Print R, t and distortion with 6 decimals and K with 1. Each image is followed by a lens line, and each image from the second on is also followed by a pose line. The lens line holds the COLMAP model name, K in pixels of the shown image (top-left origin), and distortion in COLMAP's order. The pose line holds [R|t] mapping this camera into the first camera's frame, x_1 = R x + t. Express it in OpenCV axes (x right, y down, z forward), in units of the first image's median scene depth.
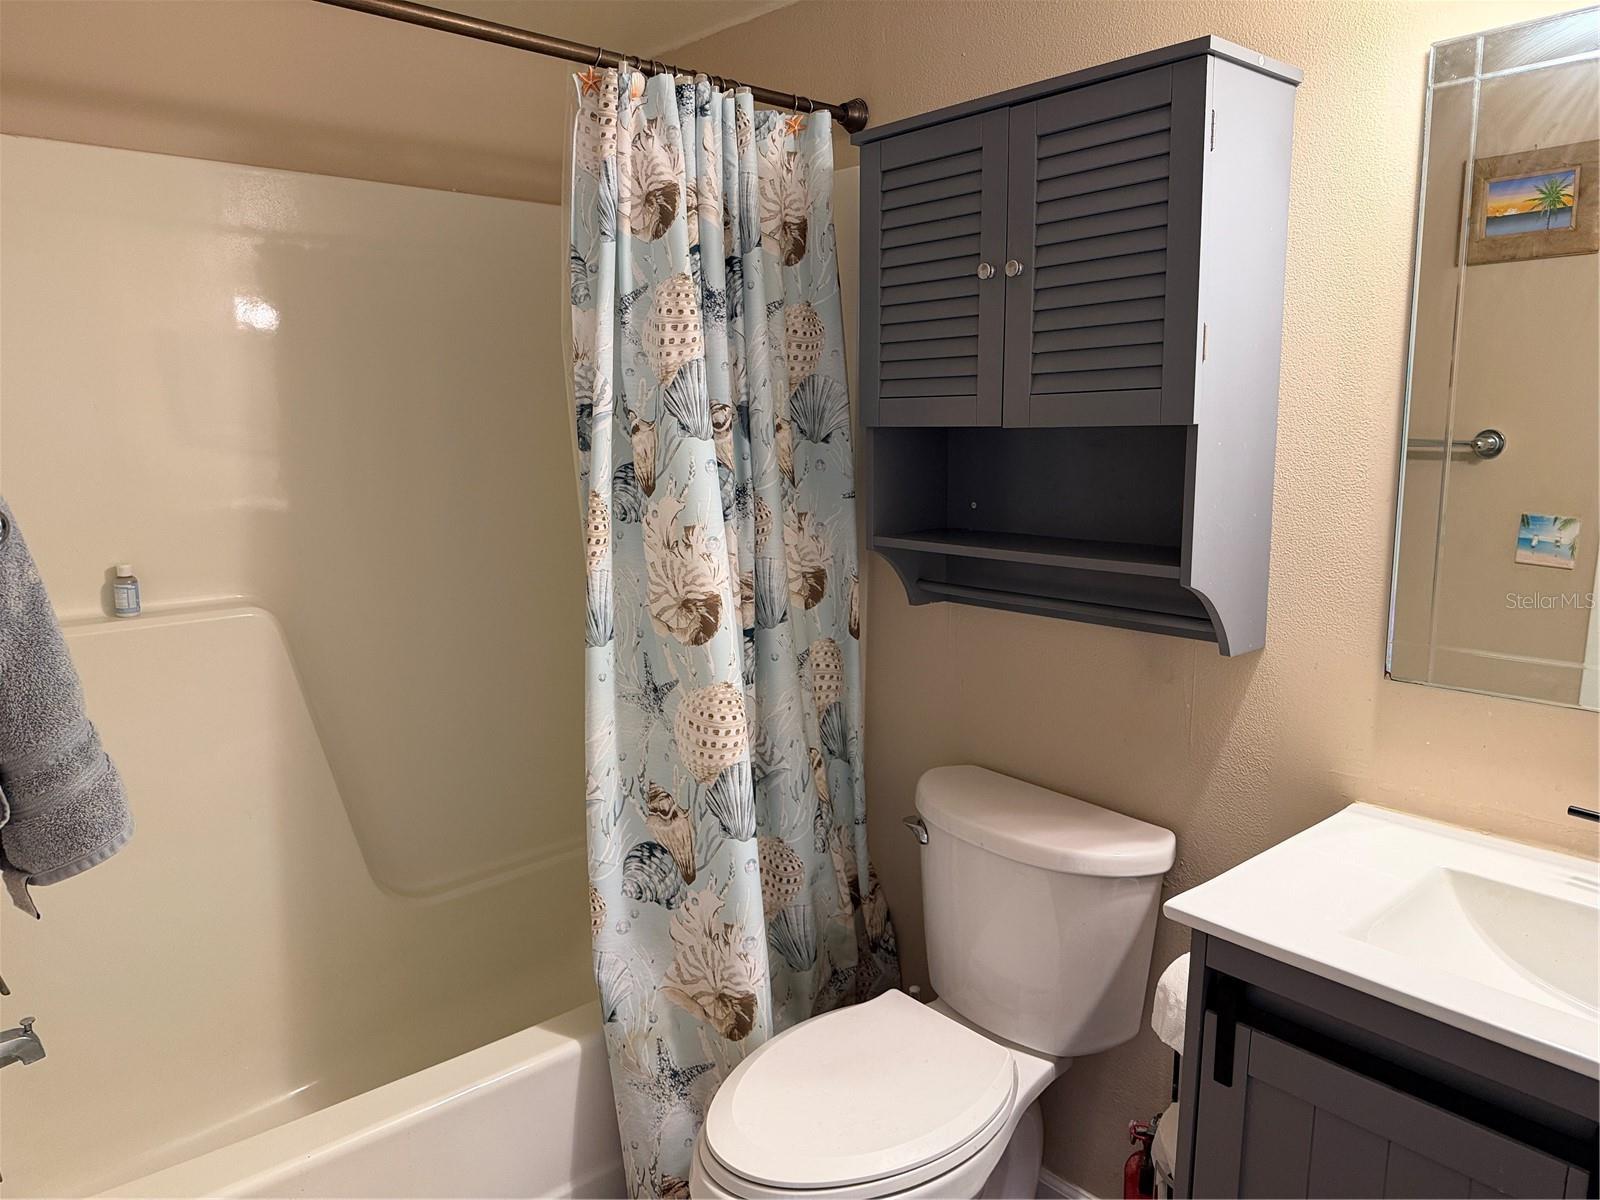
lens RADIAL K [[1124.6, 0, 796.3], [0, 1124.6, 597.1], [0, 0, 1]] dist [0.070013, -0.091328]
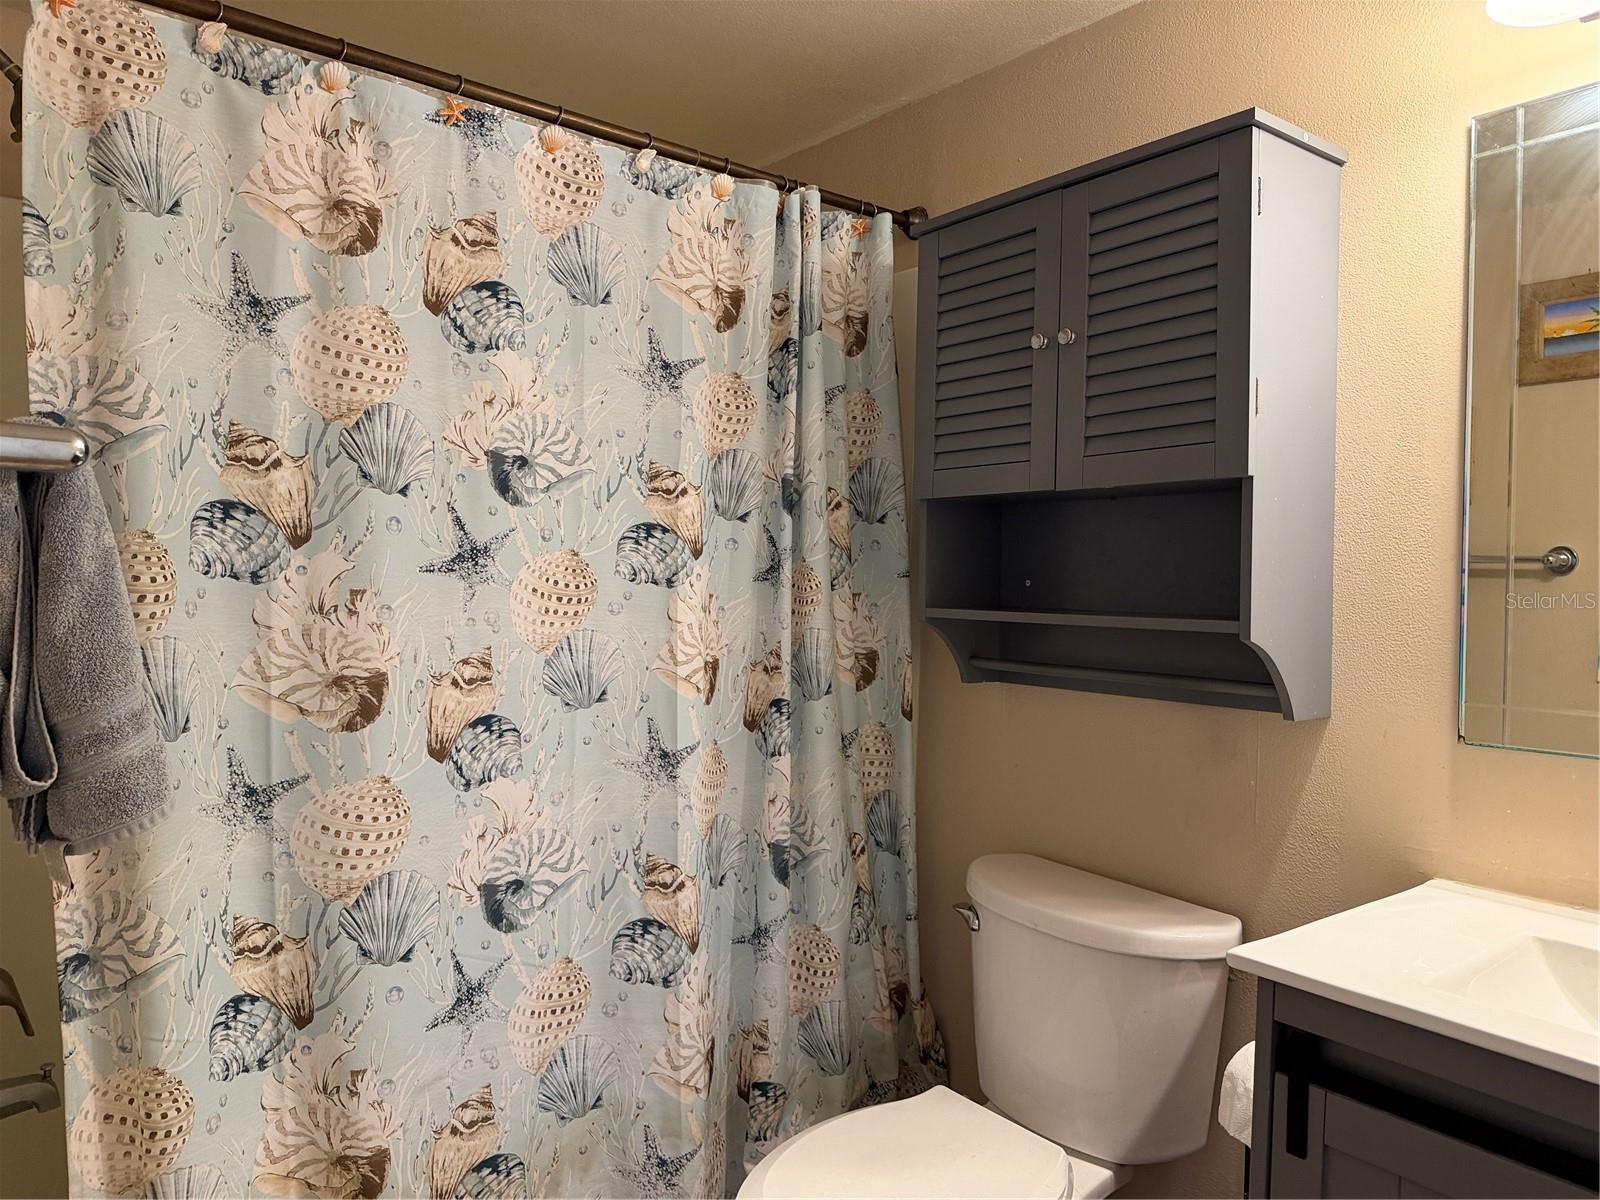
lens RADIAL K [[1124.6, 0, 796.4], [0, 1124.6, 595.5], [0, 0, 1]] dist [0.070013, -0.091328]
pose [[0.998163, 0.026505, -0.054481, 0.008971], [-0.034310, 0.988433, -0.147724, 0.102073], [0.049935, 0.149321, 0.987527, 0.007254]]
